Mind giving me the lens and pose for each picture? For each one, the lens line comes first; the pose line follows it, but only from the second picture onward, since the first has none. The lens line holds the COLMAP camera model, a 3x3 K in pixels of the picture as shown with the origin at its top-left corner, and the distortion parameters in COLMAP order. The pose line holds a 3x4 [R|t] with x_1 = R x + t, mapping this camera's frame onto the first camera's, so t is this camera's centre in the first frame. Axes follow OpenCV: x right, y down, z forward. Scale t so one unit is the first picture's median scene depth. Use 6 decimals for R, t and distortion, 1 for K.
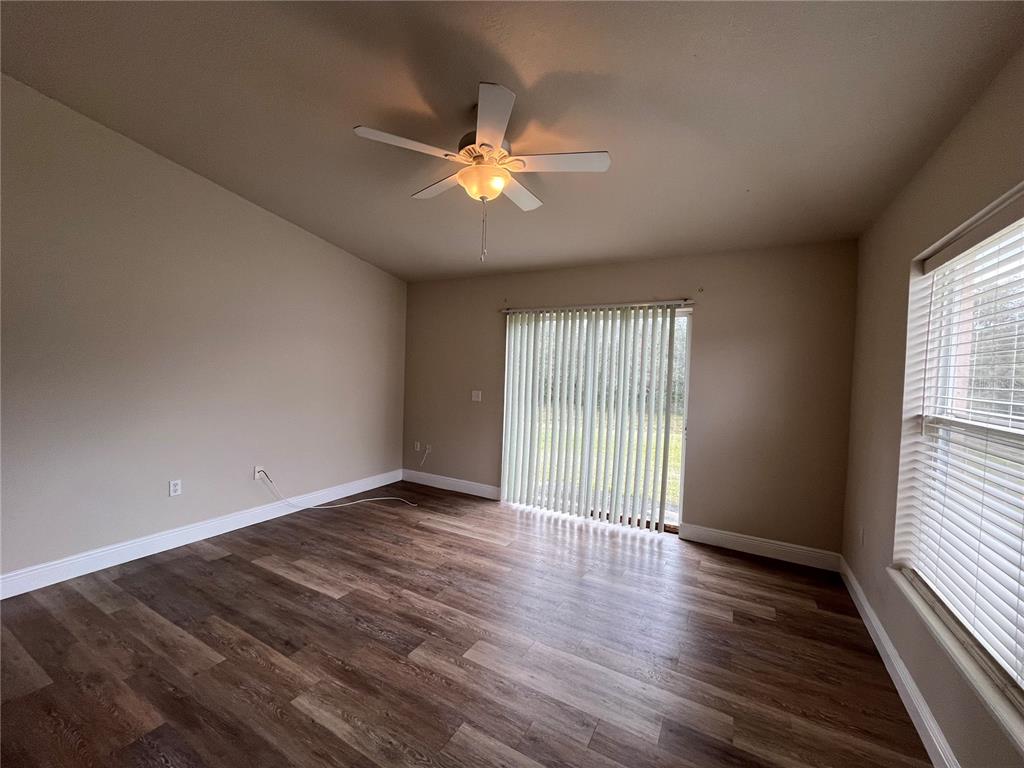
lens RADIAL K [[416.1, 0, 514.1], [0, 416.1, 383.6], [0, 0, 1]] dist [-0.002668, 0.000469]
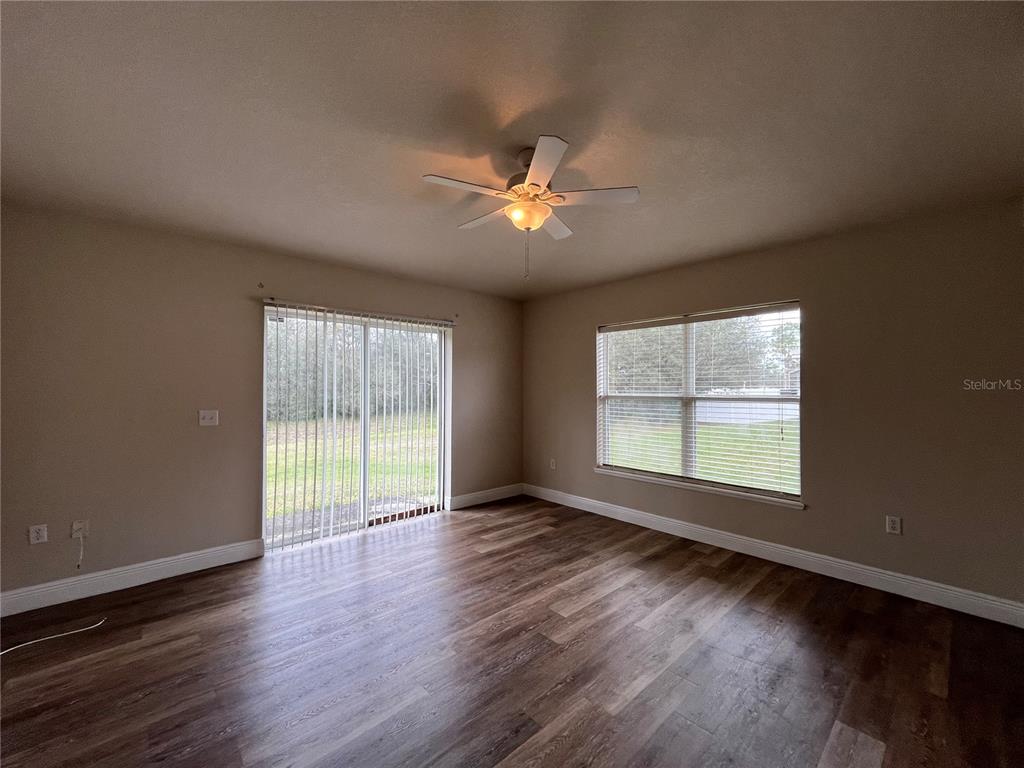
lens RADIAL K [[416.1, 0, 505.4], [0, 416.1, 384.4], [0, 0, 1]] dist [-0.002668, 0.000469]
pose [[0.321391, -0.026011, 0.946589, -1.044166], [0.038705, 0.999148, 0.014314, -0.028249], [-0.946155, 0.032037, 0.322124, 0.613871]]
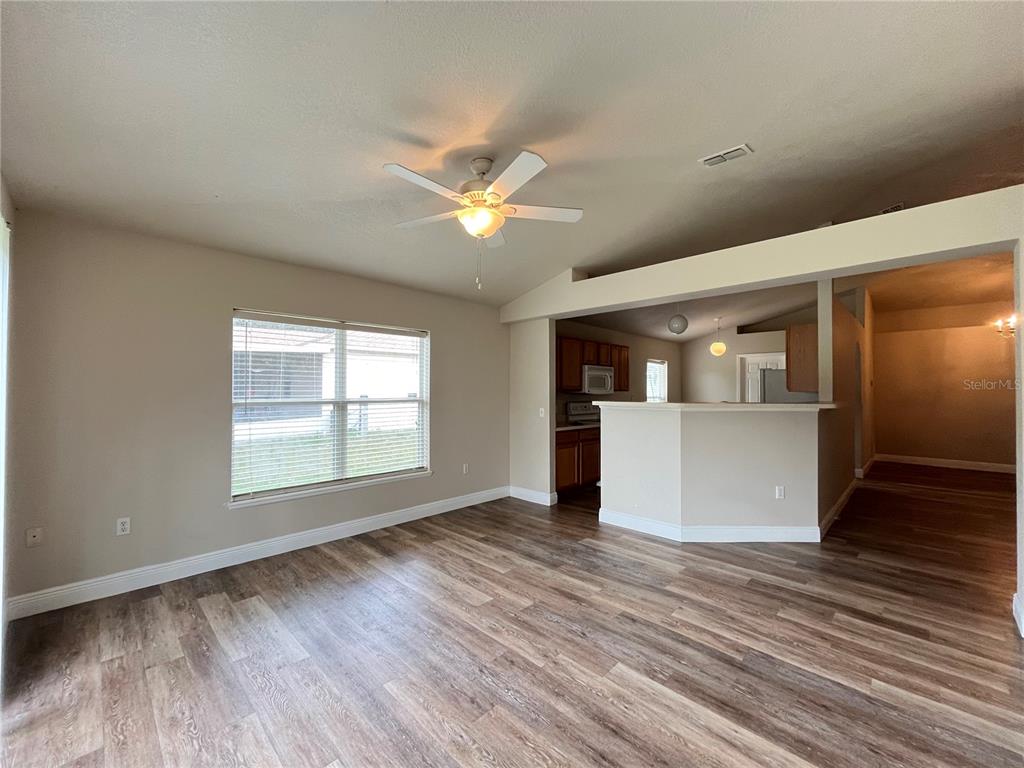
lens RADIAL K [[416.1, 0, 510.2], [0, 416.1, 388.3], [0, 0, 1]] dist [-0.002668, 0.000469]
pose [[-0.960628, -0.034979, 0.275628, -0.420915], [-0.026758, 0.999079, 0.033533, -0.052780], [-0.276547, 0.024837, -0.960679, 1.822480]]
